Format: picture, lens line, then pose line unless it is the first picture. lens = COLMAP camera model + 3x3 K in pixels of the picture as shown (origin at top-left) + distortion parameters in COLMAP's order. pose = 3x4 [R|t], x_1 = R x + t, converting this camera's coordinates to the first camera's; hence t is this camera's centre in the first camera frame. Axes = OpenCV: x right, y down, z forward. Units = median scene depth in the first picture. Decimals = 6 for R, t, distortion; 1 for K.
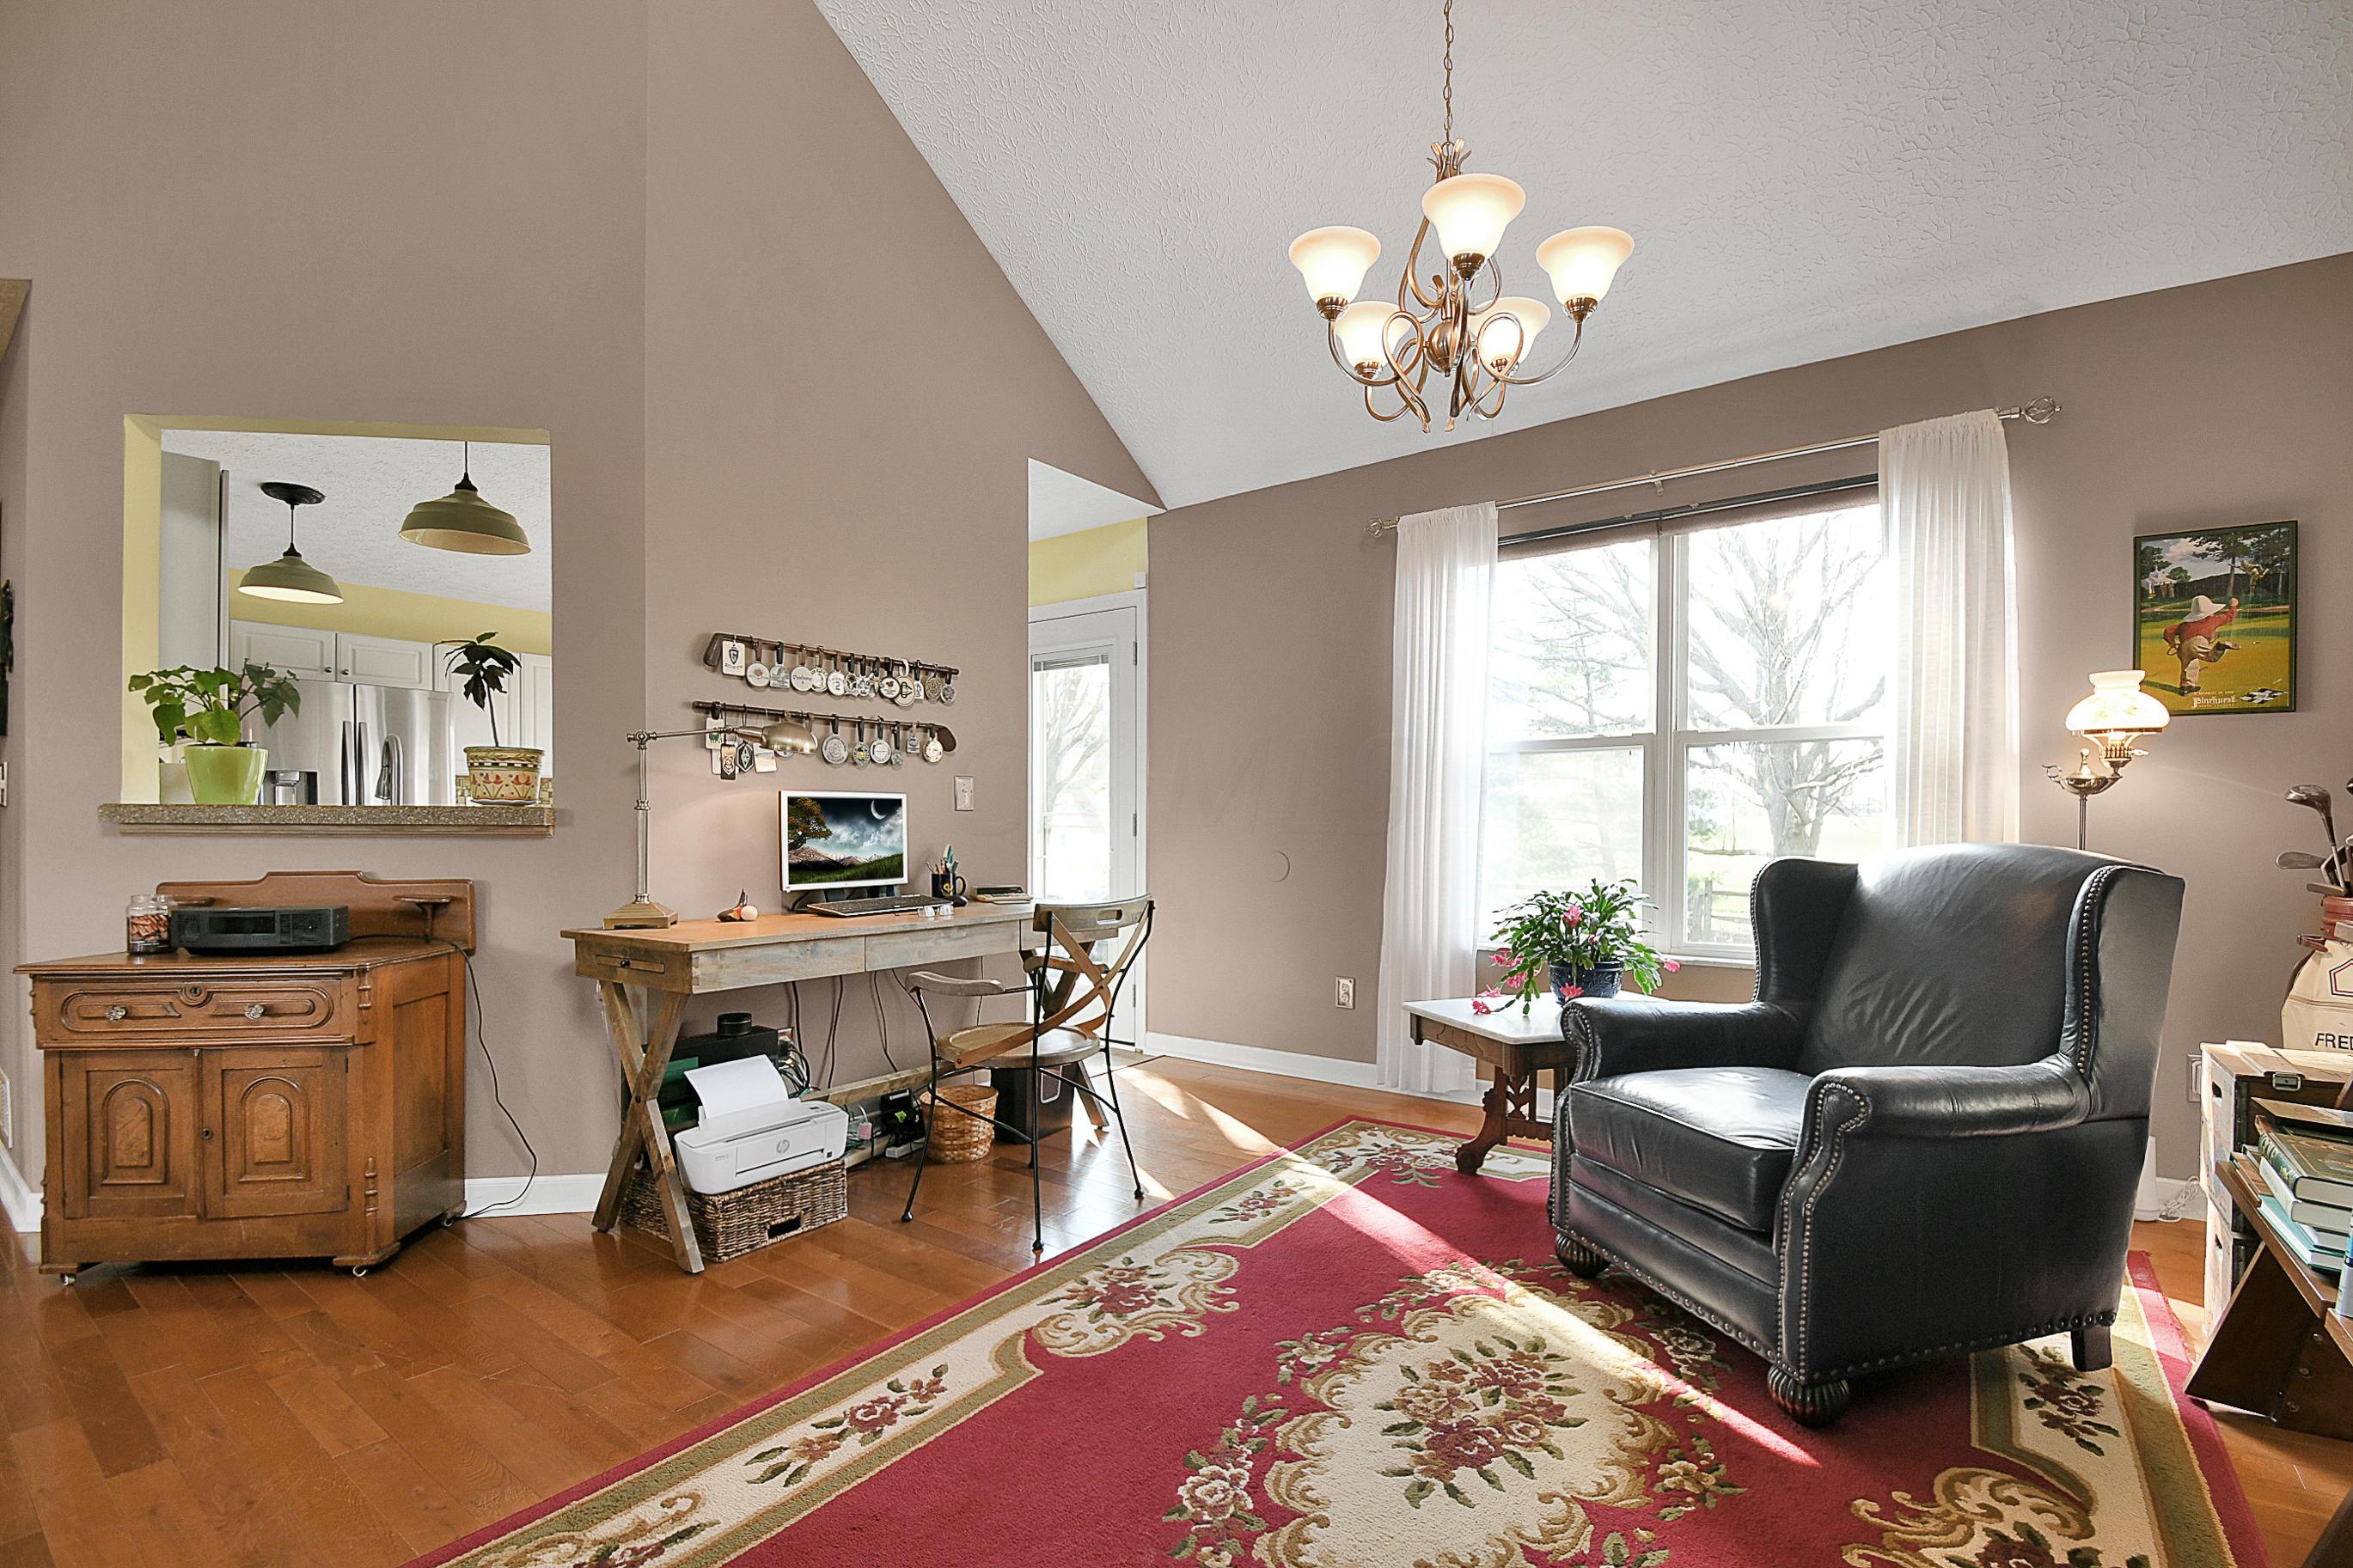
lens RADIAL K [[1054.8, 0, 1204.2], [0, 1054.8, 829.7], [0, 0, 1]] dist [0.003380, -0.013347]
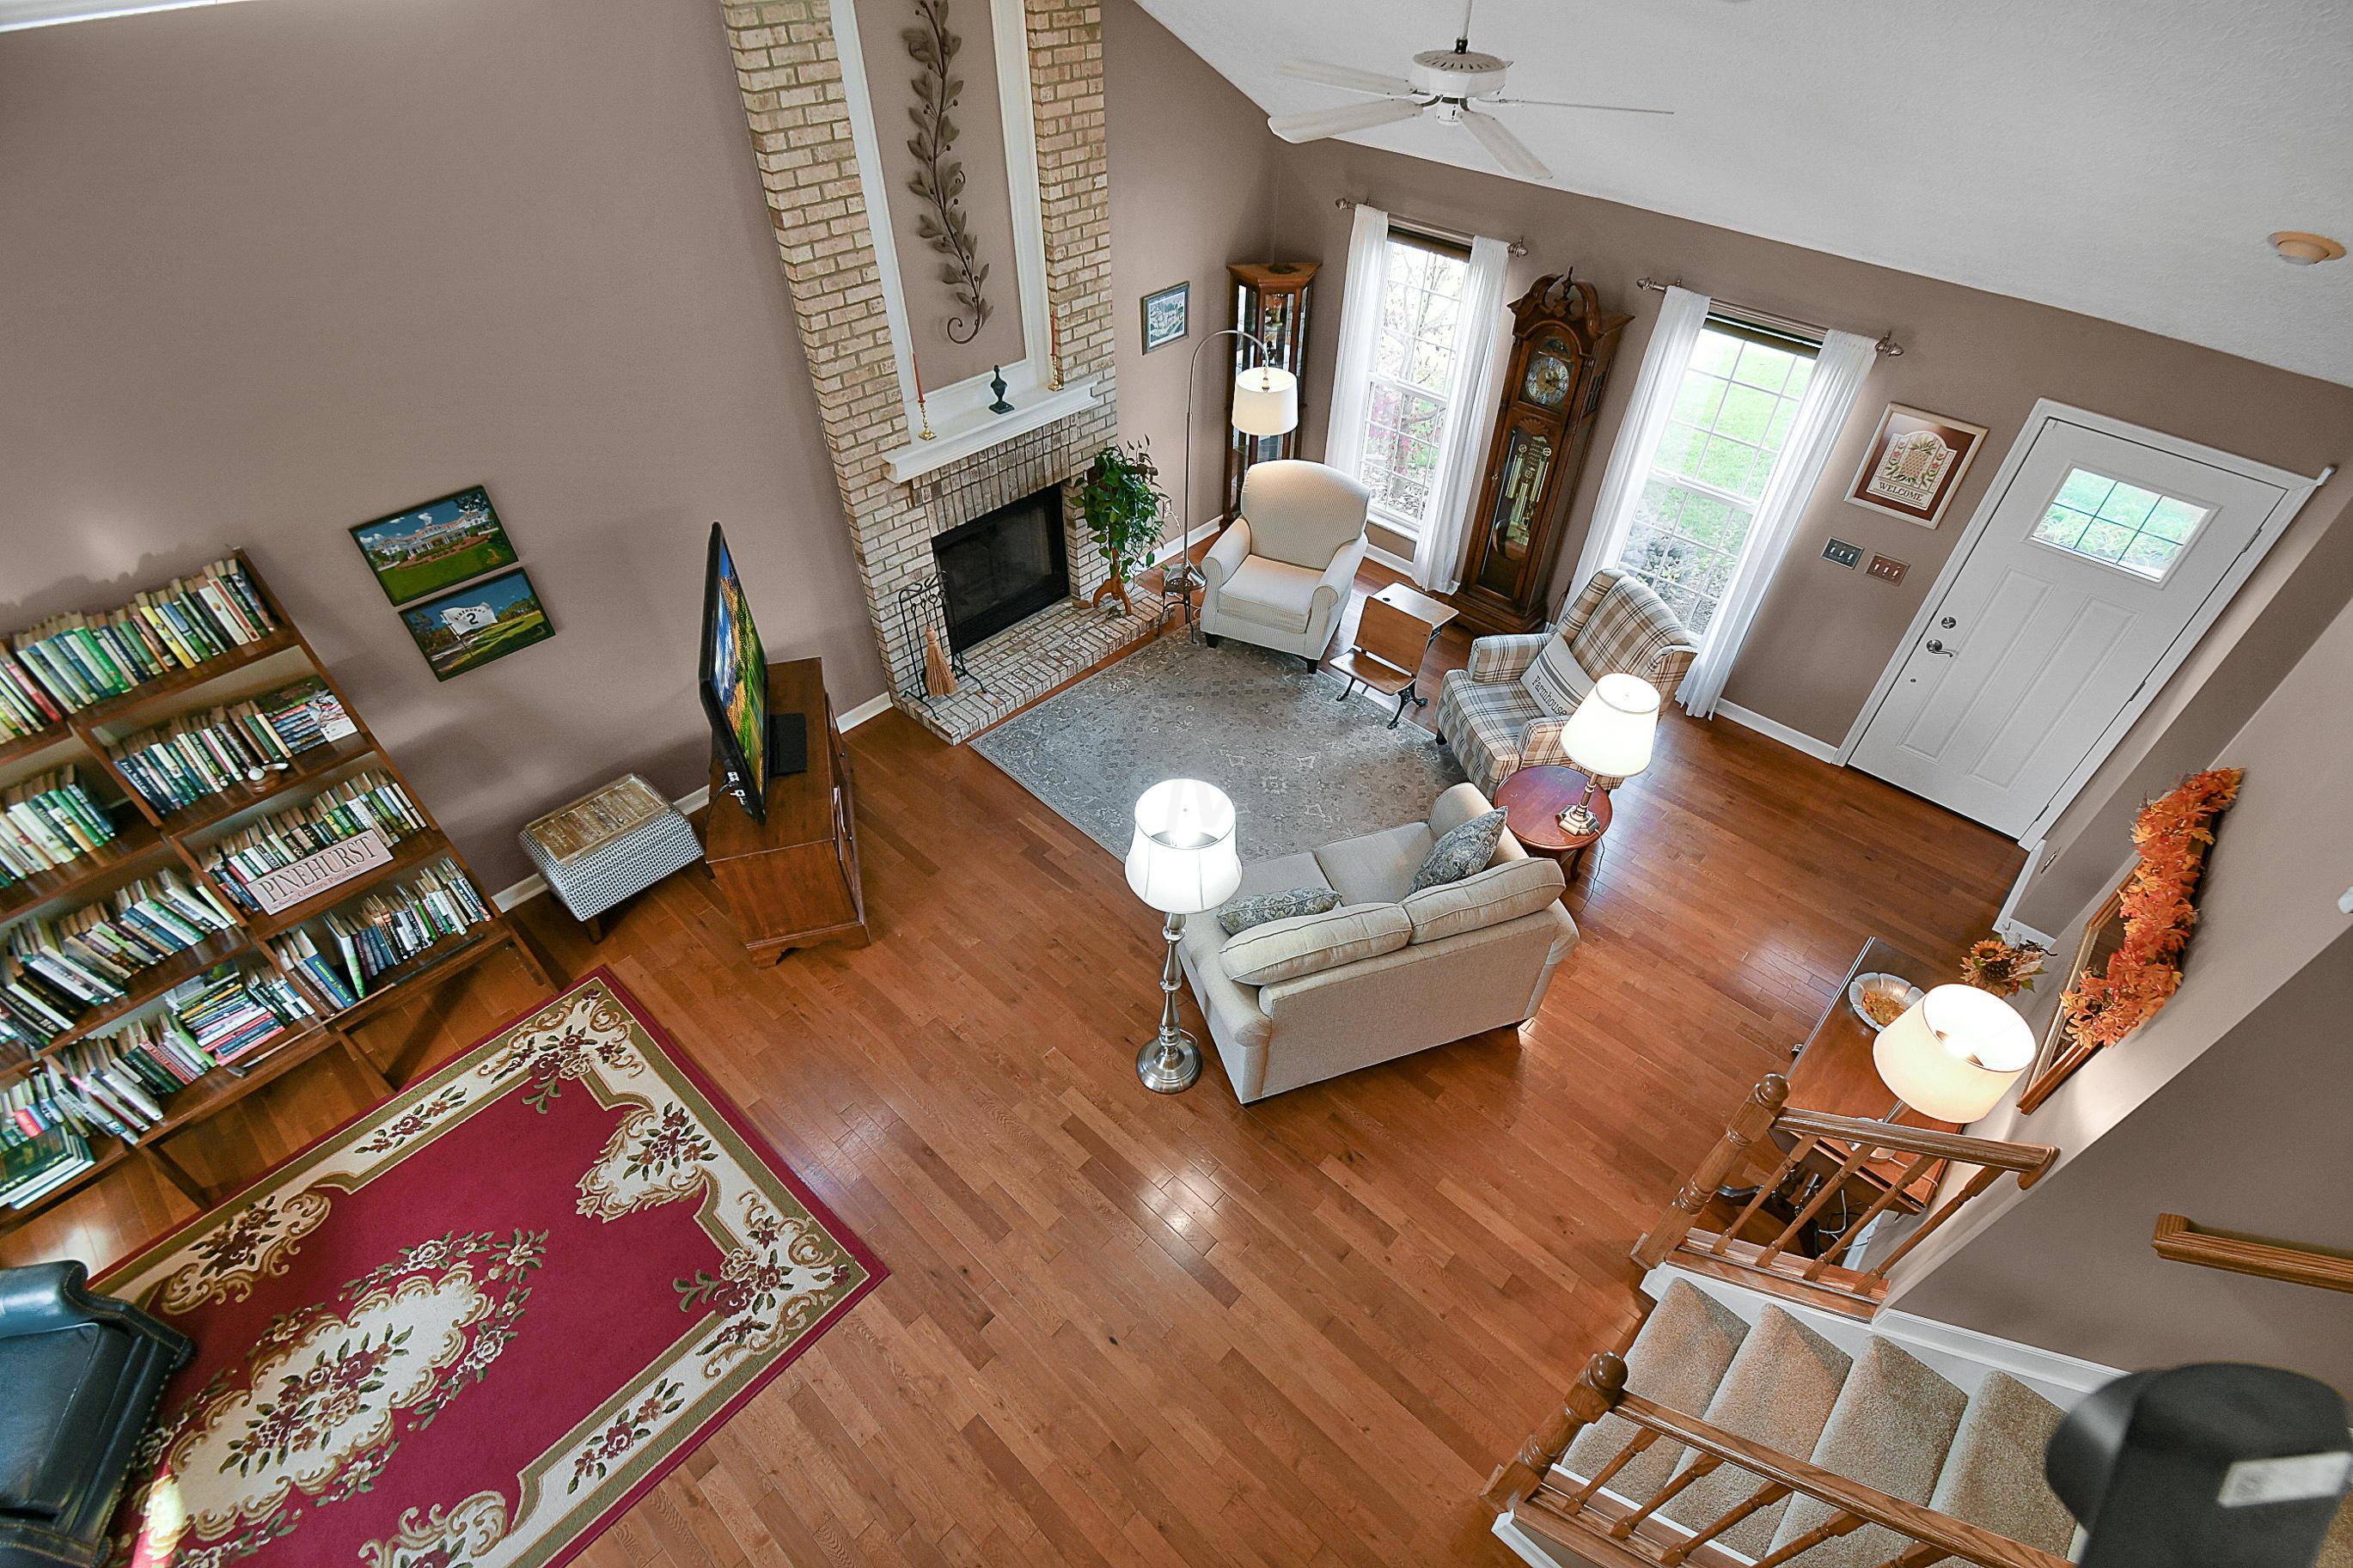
lens RADIAL K [[1054.8, 0, 1206.3], [0, 1054.8, 836.0], [0, 0, 1]] dist [0.003380, -0.013347]
pose [[-0.994282, -0.089230, 0.058666, -0.818893], [-0.021474, 0.705213, 0.708670, -0.936712], [-0.104607, 0.703358, -0.703097, 0.860932]]
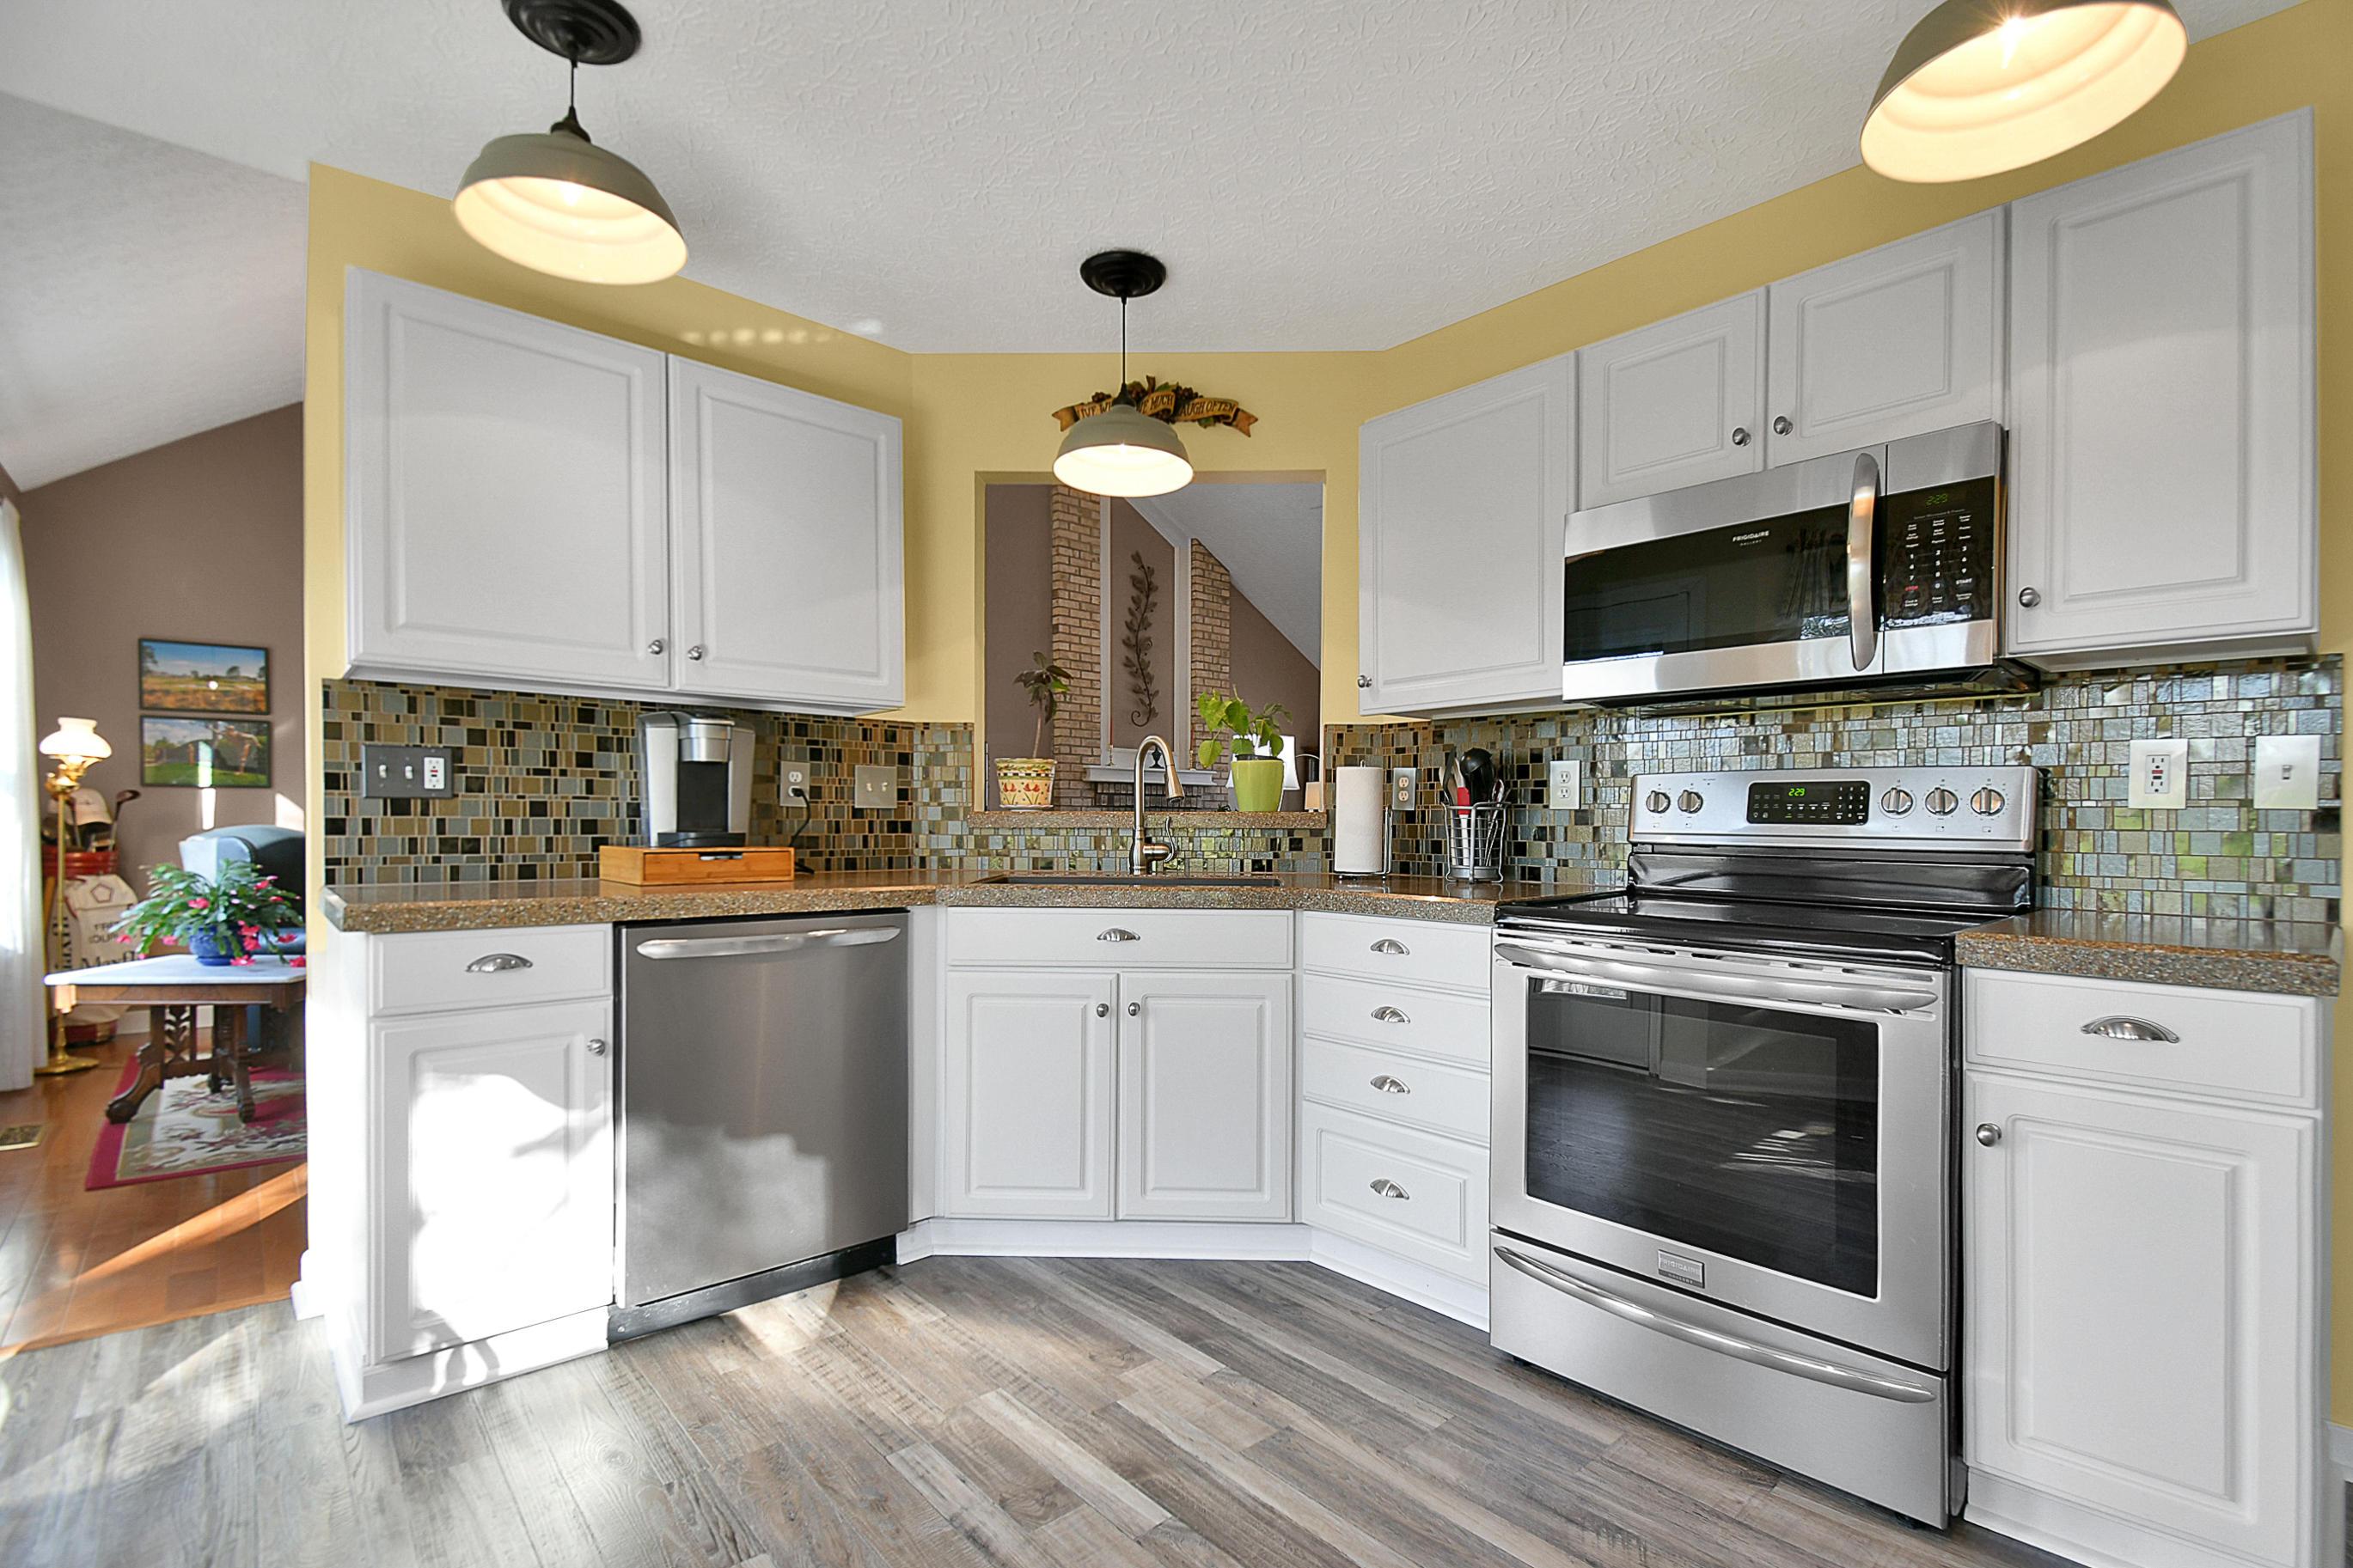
lens RADIAL K [[1054.8, 0, 1215.7], [0, 1054.8, 847.7], [0, 0, 1]] dist [0.003380, -0.013347]
pose [[-0.981658, -0.017096, 0.189882, -1.014827], [-0.011073, 0.999403, 0.032735, -0.021603], [-0.190329, 0.030032, -0.981261, 1.948148]]
